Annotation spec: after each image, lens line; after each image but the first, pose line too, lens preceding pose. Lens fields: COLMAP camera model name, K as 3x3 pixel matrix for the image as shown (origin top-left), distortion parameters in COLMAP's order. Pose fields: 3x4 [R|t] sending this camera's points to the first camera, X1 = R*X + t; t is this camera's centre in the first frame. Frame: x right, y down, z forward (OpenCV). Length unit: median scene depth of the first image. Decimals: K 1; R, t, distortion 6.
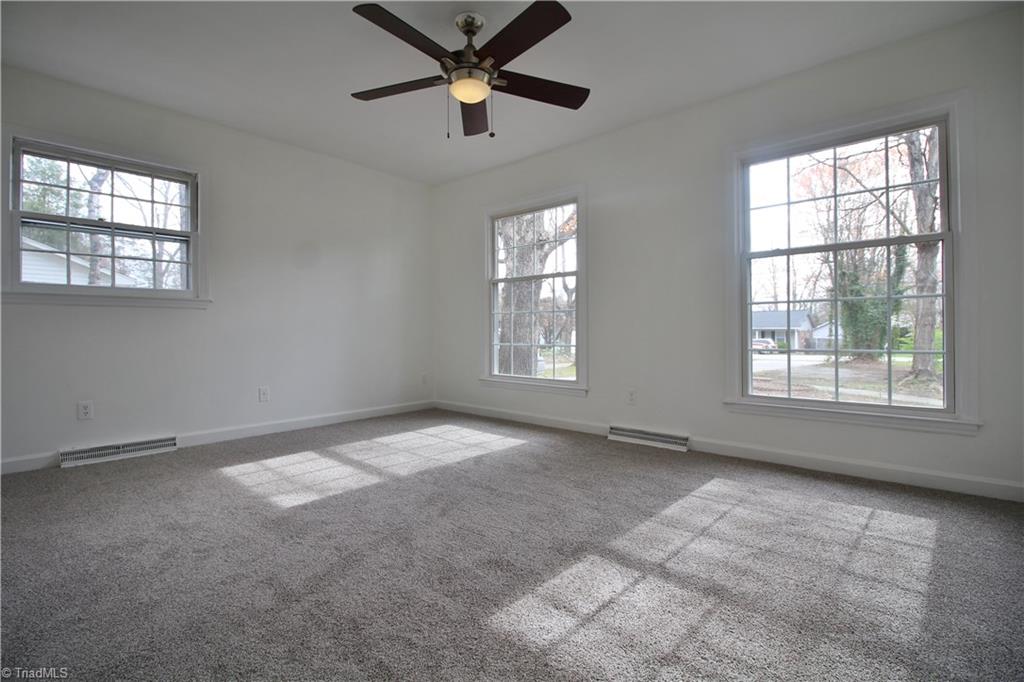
lens RADIAL K [[473.3, 0, 516.2], [0, 473.3, 334.3], [0, 0, 1]] dist [-0.009045, -0.006156]
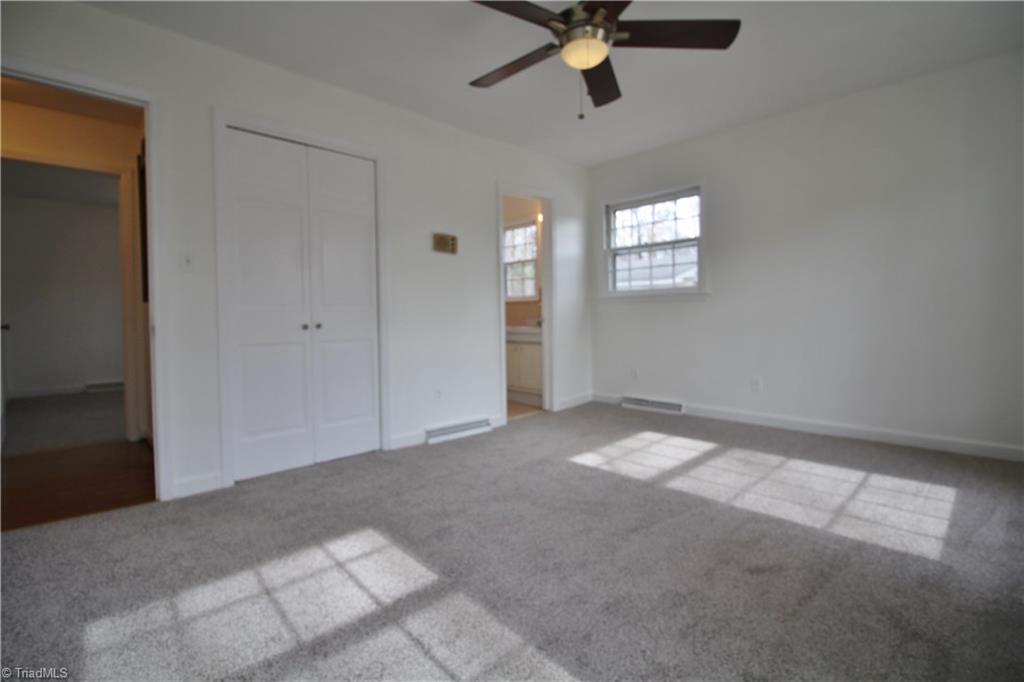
lens RADIAL K [[473.3, 0, 517.1], [0, 473.3, 336.8], [0, 0, 1]] dist [-0.009045, -0.006156]
pose [[-0.058335, 0.053670, -0.996853, 0.715721], [-0.007211, 0.998505, 0.054181, -0.036748], [0.998271, 0.010349, -0.057860, 0.822244]]
